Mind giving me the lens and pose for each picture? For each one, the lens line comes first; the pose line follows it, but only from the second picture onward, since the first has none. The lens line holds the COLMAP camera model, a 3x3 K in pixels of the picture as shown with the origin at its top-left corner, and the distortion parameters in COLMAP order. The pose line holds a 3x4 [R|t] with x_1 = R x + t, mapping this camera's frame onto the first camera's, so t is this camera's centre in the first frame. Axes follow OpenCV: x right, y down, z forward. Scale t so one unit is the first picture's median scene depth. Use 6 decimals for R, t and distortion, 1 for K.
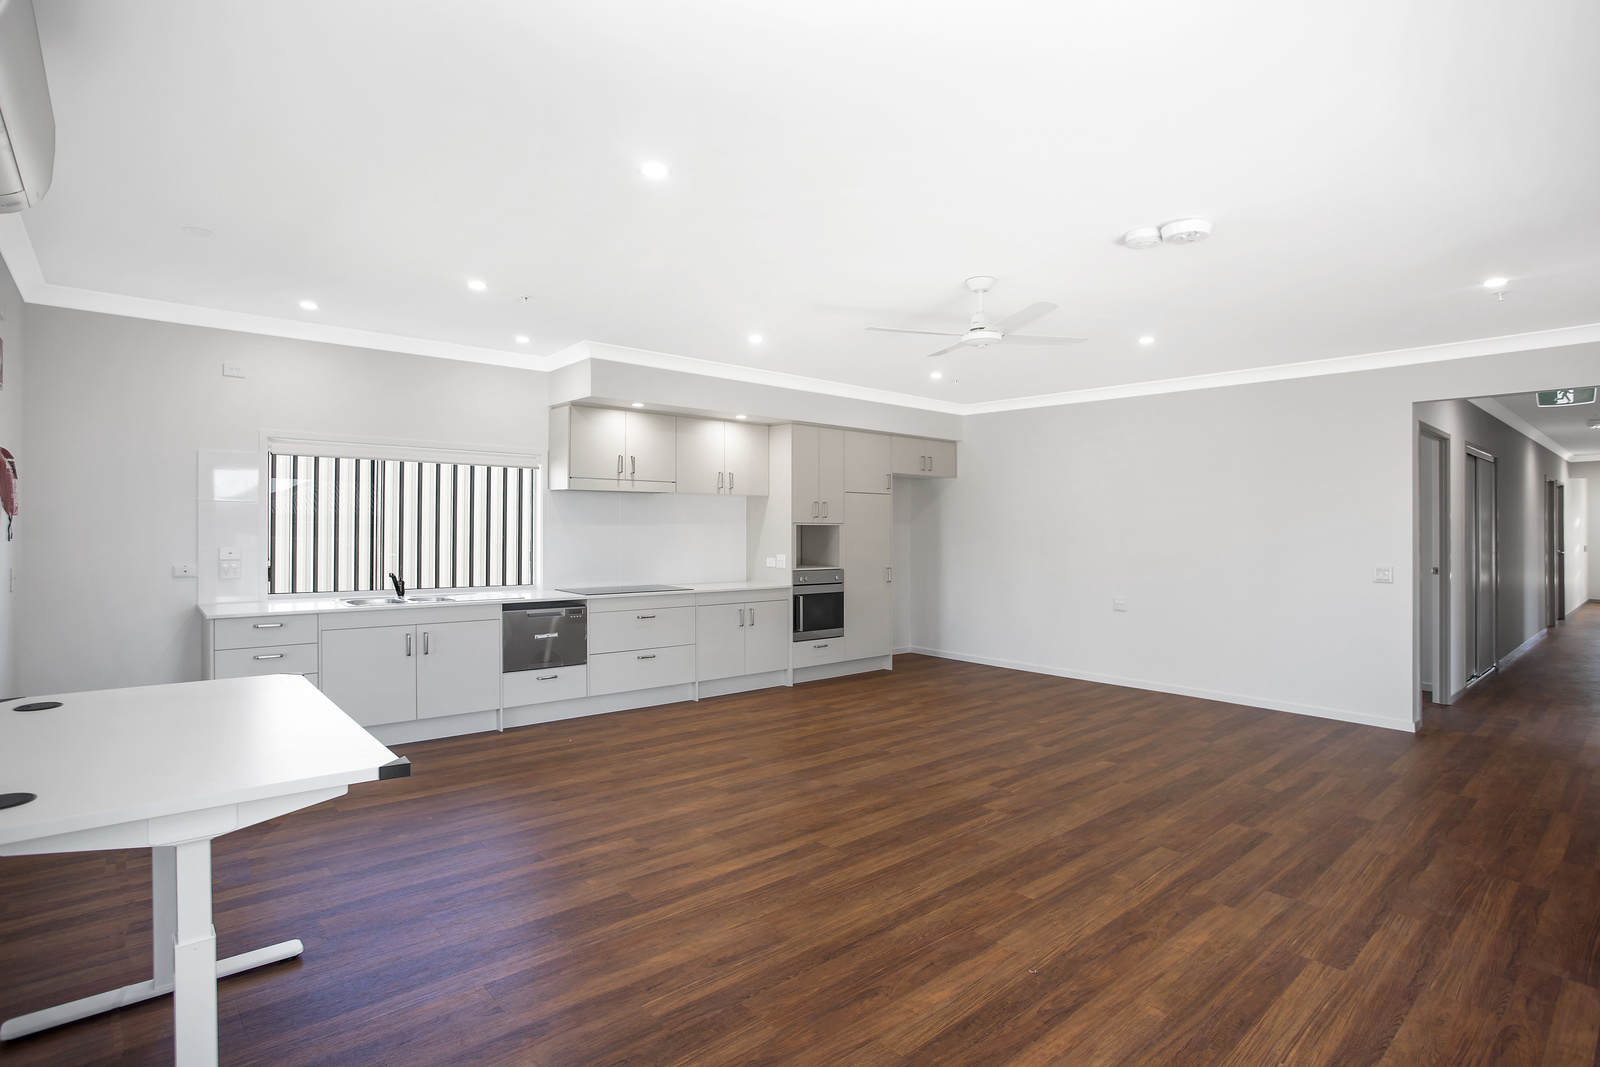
lens RADIAL K [[803.5, 0, 790.7], [0, 803.5, 533.2], [0, 0, 1]] dist [-0.093701, 0.056694]
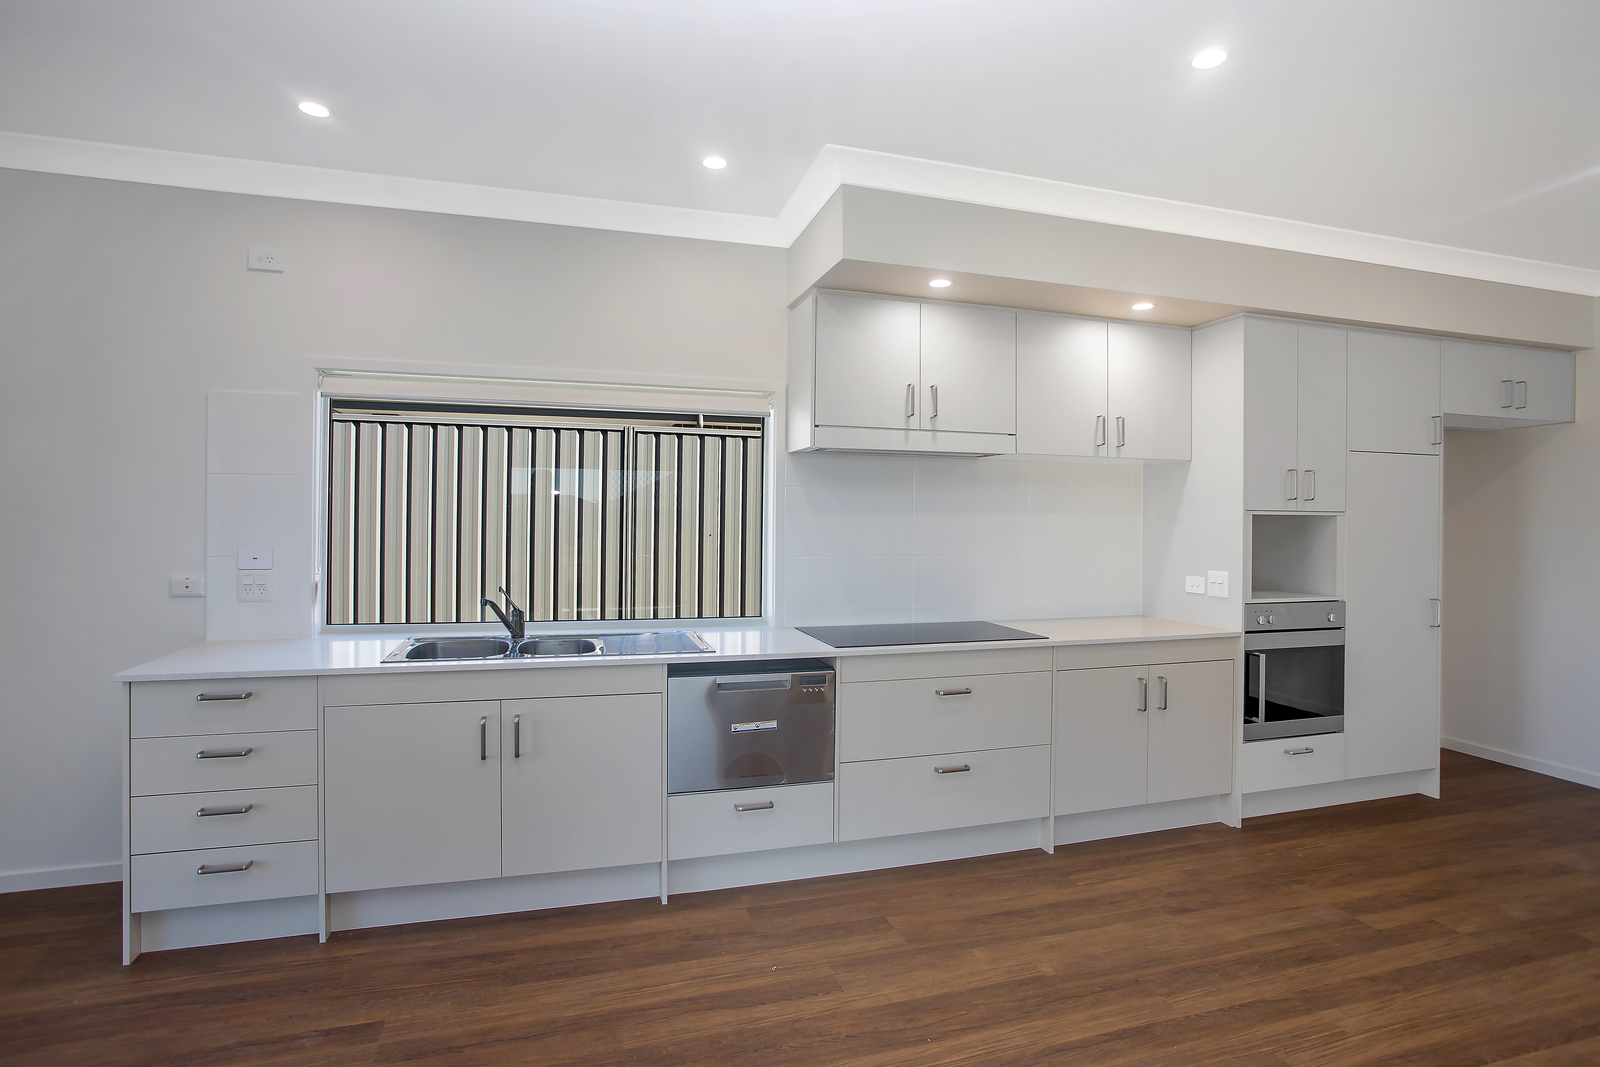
lens RADIAL K [[803.5, 0, 790.7], [0, 803.5, 533.2], [0, 0, 1]] dist [-0.093701, 0.056694]
pose [[0.913337, 0.008018, -0.407125, -0.063628], [-0.005089, 0.999953, 0.008276, -0.000946], [0.407172, -0.005487, 0.913335, 0.454322]]
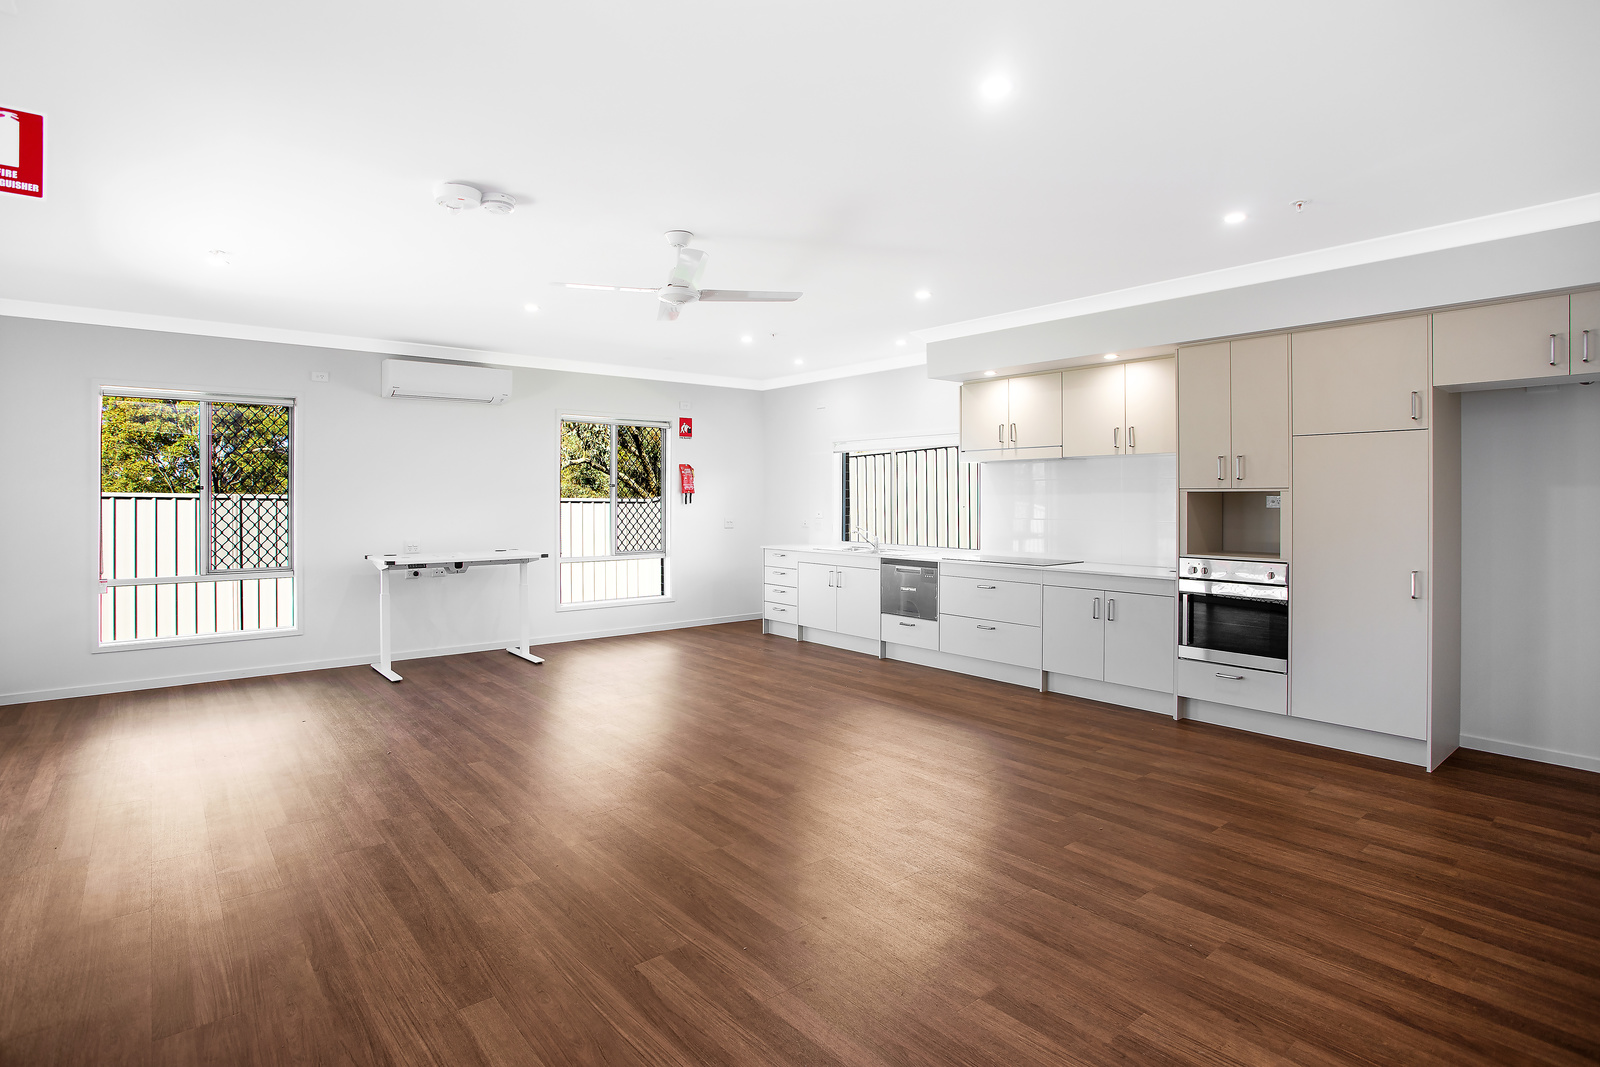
lens RADIAL K [[803.5, 0, 790.7], [0, 803.5, 533.2], [0, 0, 1]] dist [-0.093701, 0.056694]
pose [[-0.019396, 0.034108, -0.999230, 0.754303], [-0.009699, 0.999364, 0.034301, 0.006137], [0.999765, 0.010357, -0.019053, 0.722904]]
